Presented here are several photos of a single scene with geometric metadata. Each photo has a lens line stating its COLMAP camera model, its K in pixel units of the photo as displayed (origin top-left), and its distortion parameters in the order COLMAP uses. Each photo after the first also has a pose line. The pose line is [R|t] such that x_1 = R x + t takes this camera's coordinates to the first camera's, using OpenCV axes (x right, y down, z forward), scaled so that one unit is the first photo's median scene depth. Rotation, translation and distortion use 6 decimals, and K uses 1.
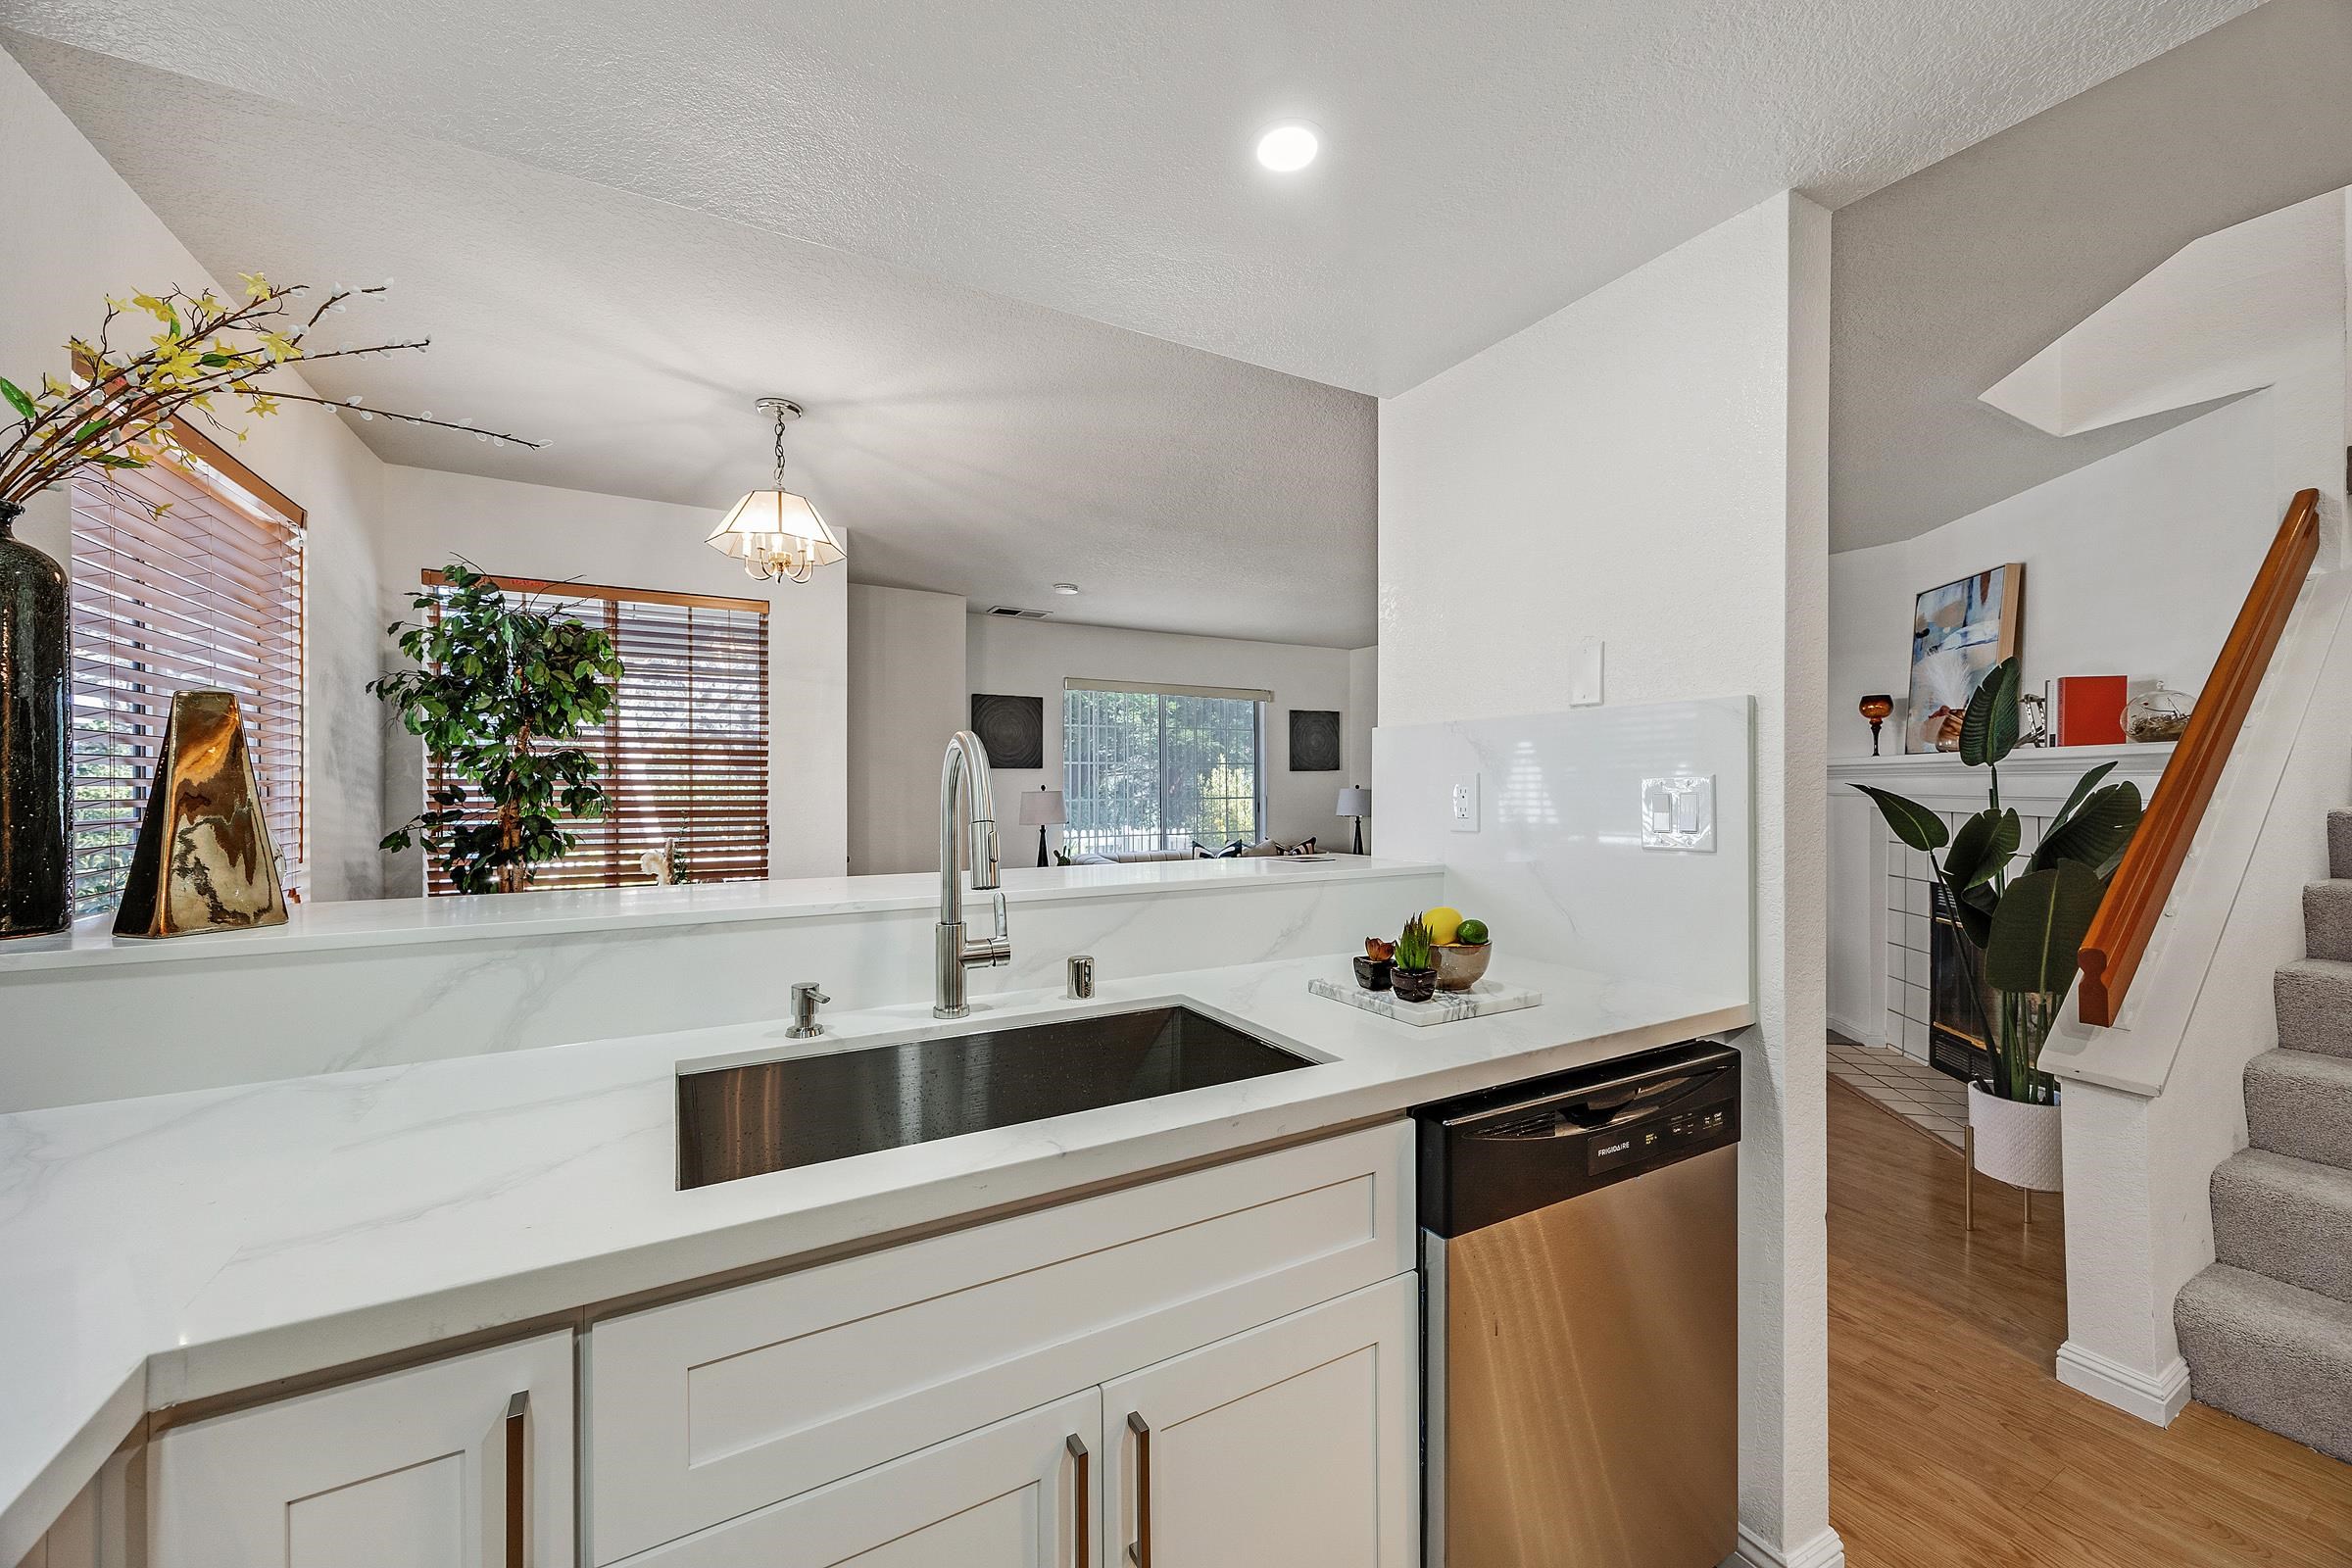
lens RADIAL K [[897.0, 0, 1193.7], [0, 897.0, 781.9], [0, 0, 1]] dist [-0.001794, 0.000168]
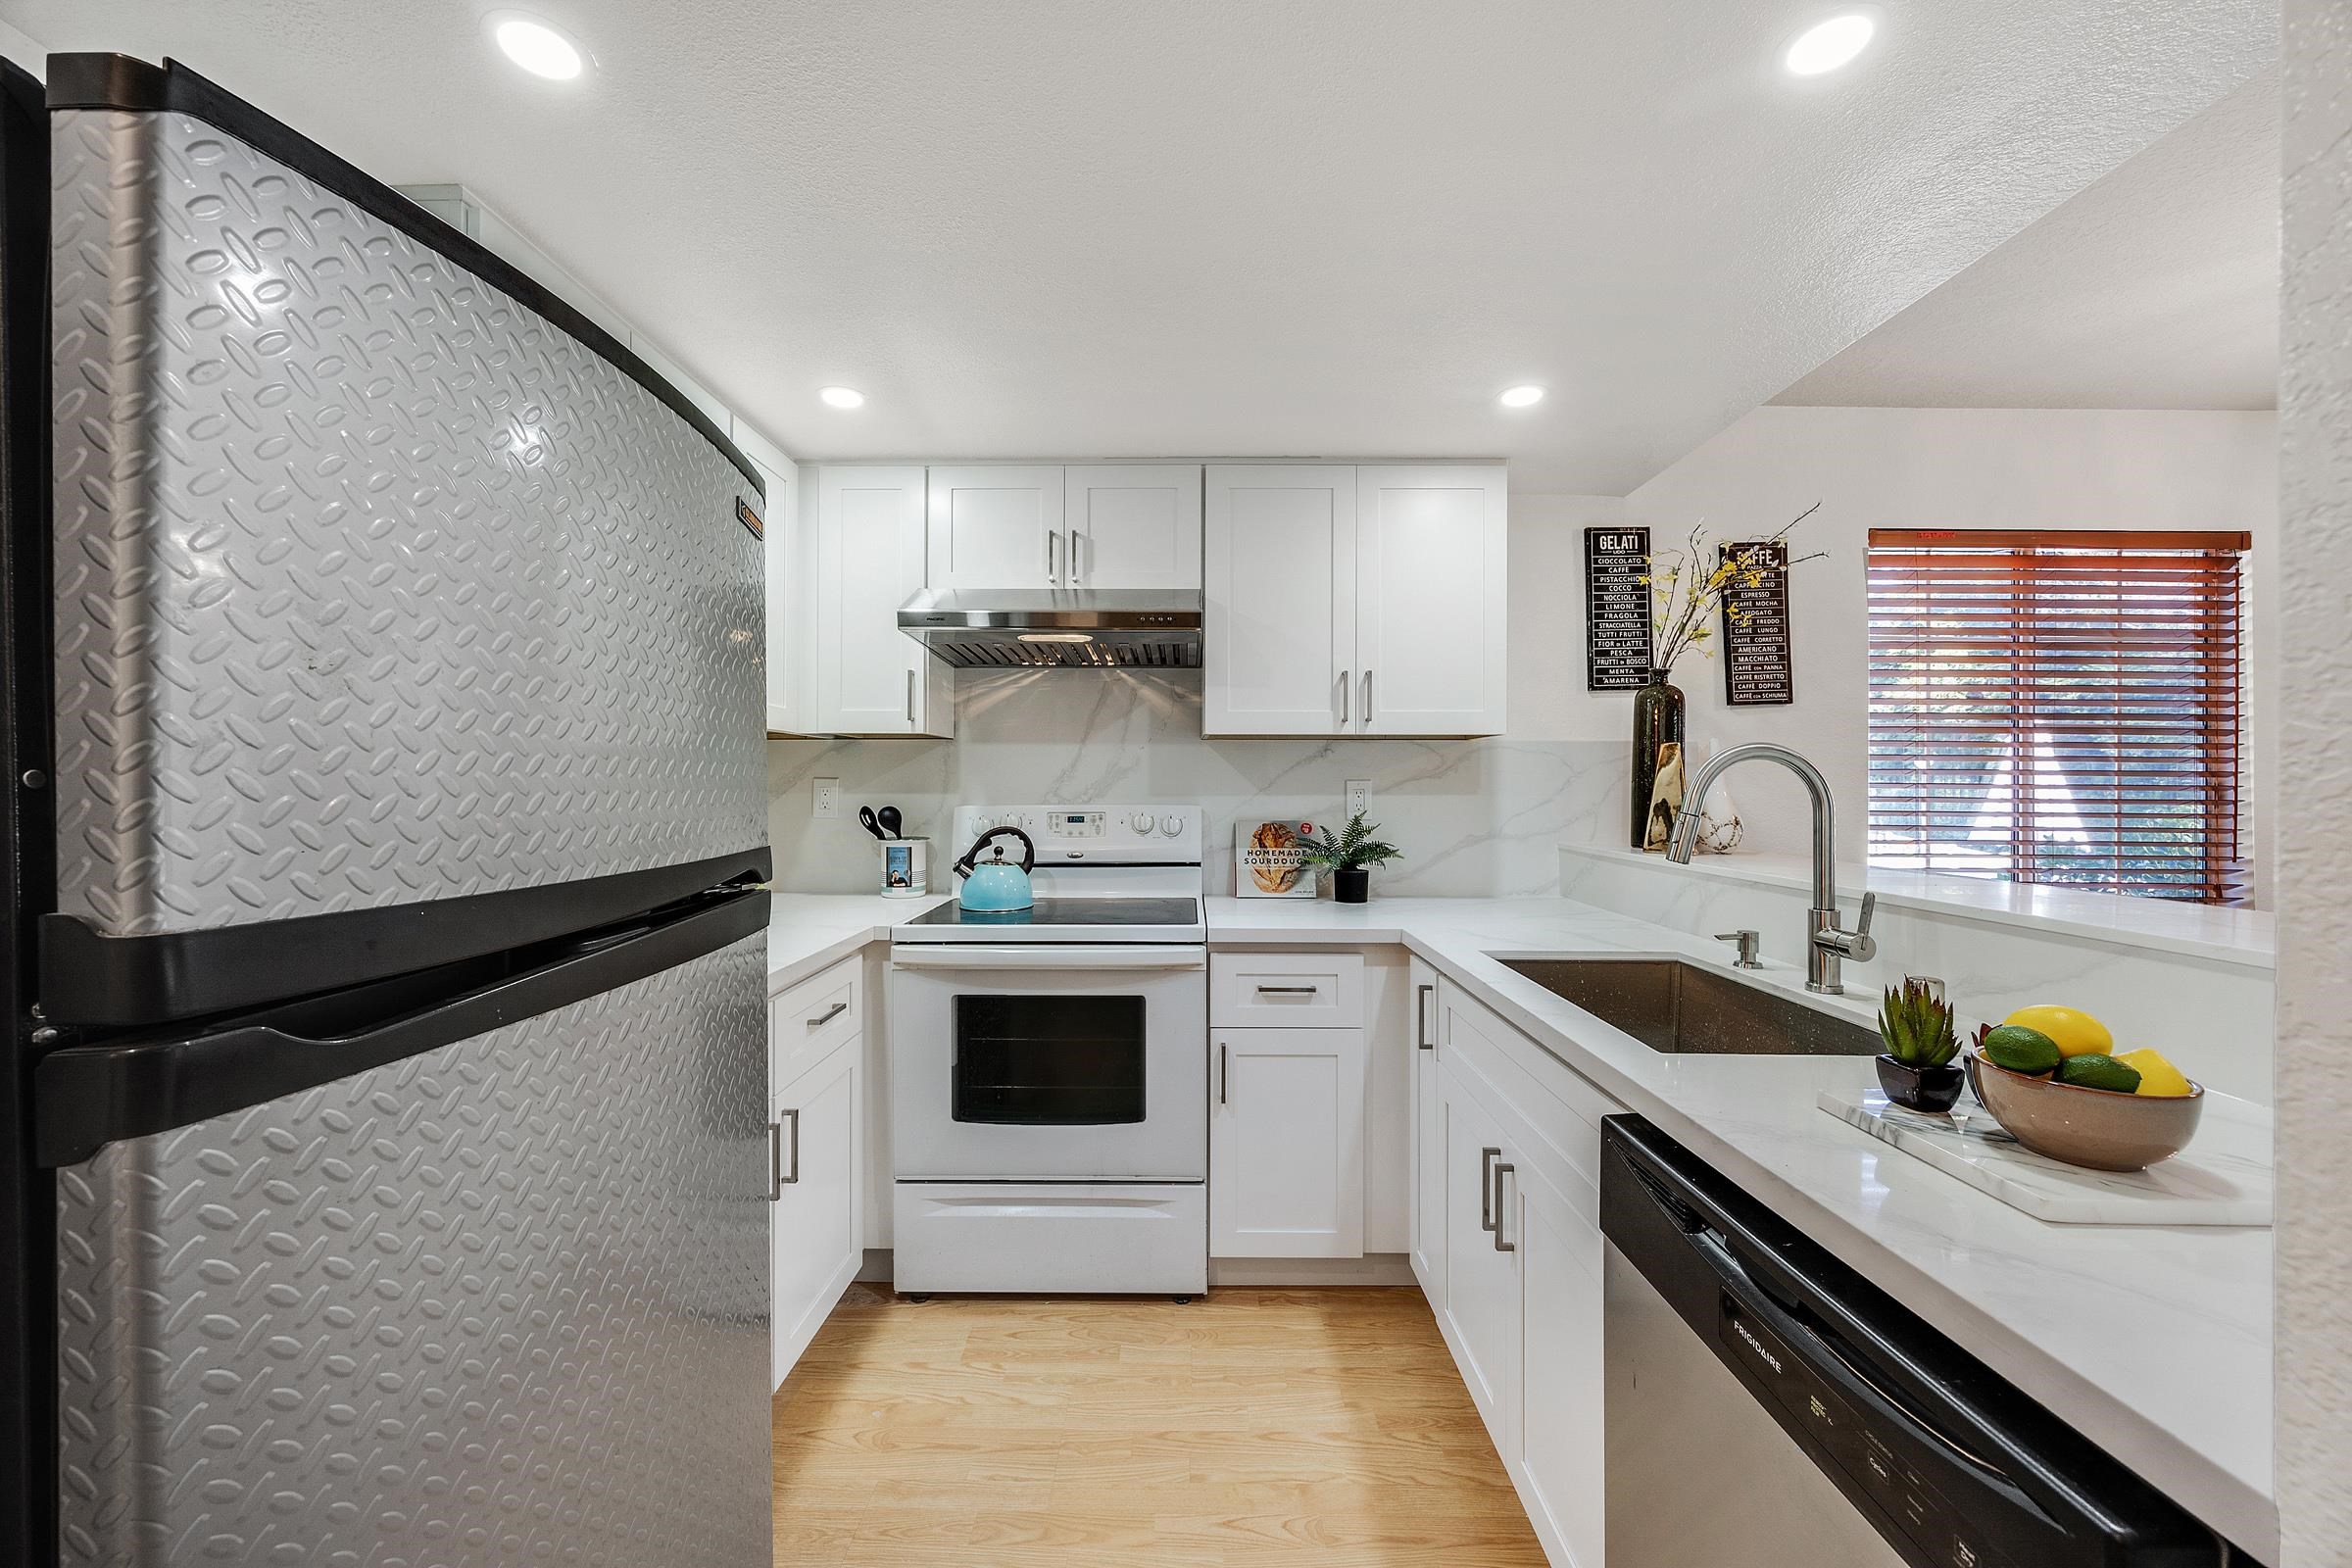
lens RADIAL K [[897.0, 0, 1175.9], [0, 897.0, 783.8], [0, 0, 1]] dist [-0.001794, 0.000168]
pose [[-0.503730, -0.002132, -0.863859, 1.219838], [-0.000426, 0.999997, -0.002220, 0.000101], [0.863861, -0.000751, -0.503730, 0.935264]]
